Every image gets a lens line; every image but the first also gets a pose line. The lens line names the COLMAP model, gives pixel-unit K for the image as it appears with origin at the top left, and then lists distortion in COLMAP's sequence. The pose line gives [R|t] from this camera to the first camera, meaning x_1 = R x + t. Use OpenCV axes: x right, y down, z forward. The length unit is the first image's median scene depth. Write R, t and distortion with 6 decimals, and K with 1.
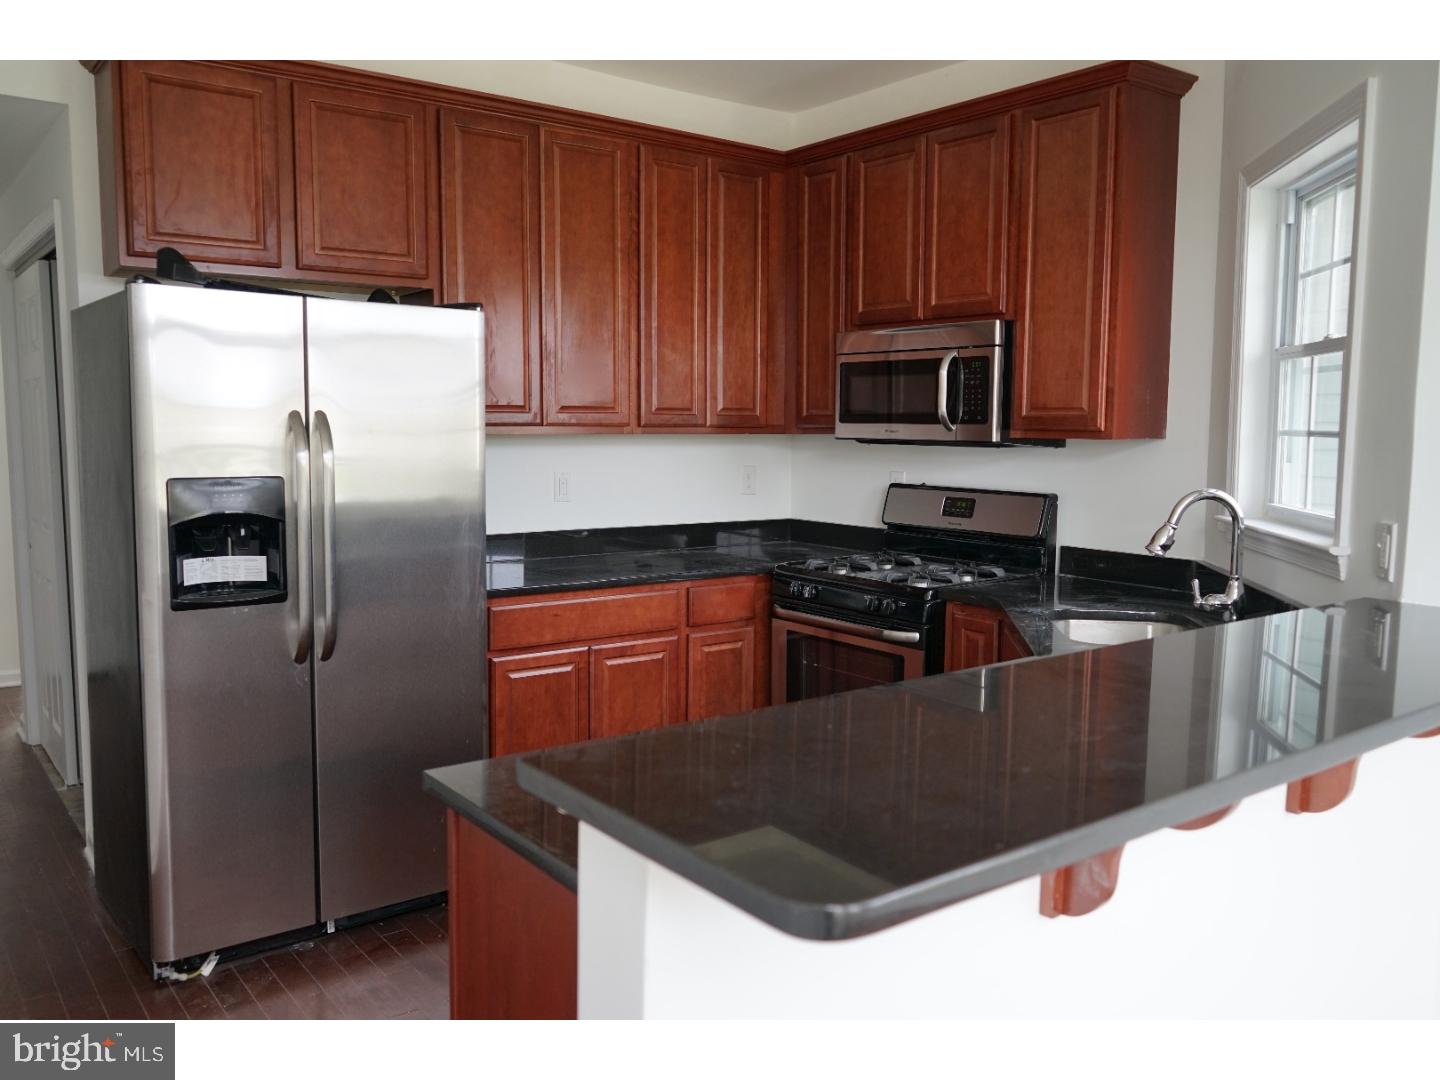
lens RADIAL K [[1161.2, 0, 721.5], [0, 1161.2, 535.7], [0, 0, 1]] dist [0.004304, 0.012294]
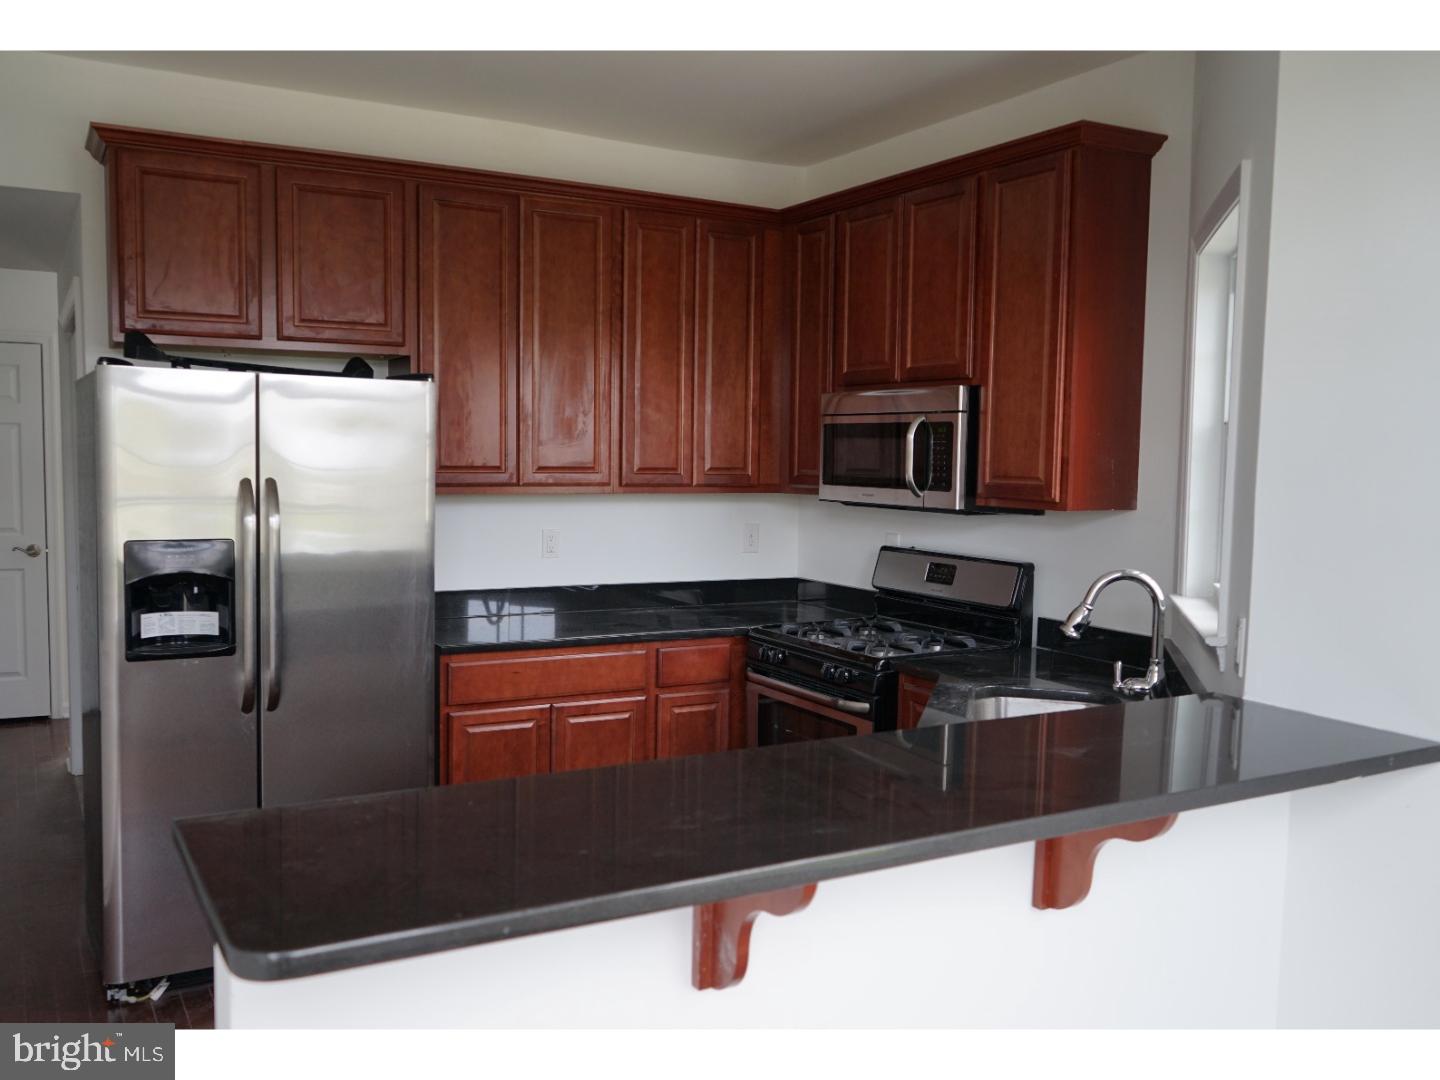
lens RADIAL K [[1250.6, 0, 718.5], [0, 1250.6, 544.6], [0, 0, 1]] dist [0.003247, 0.017865]
pose [[0.989146, 0.019522, -0.145634, 0.193568], [-0.022551, 0.999562, -0.019174, -0.027314], [0.145196, 0.022250, 0.989153, -0.068008]]
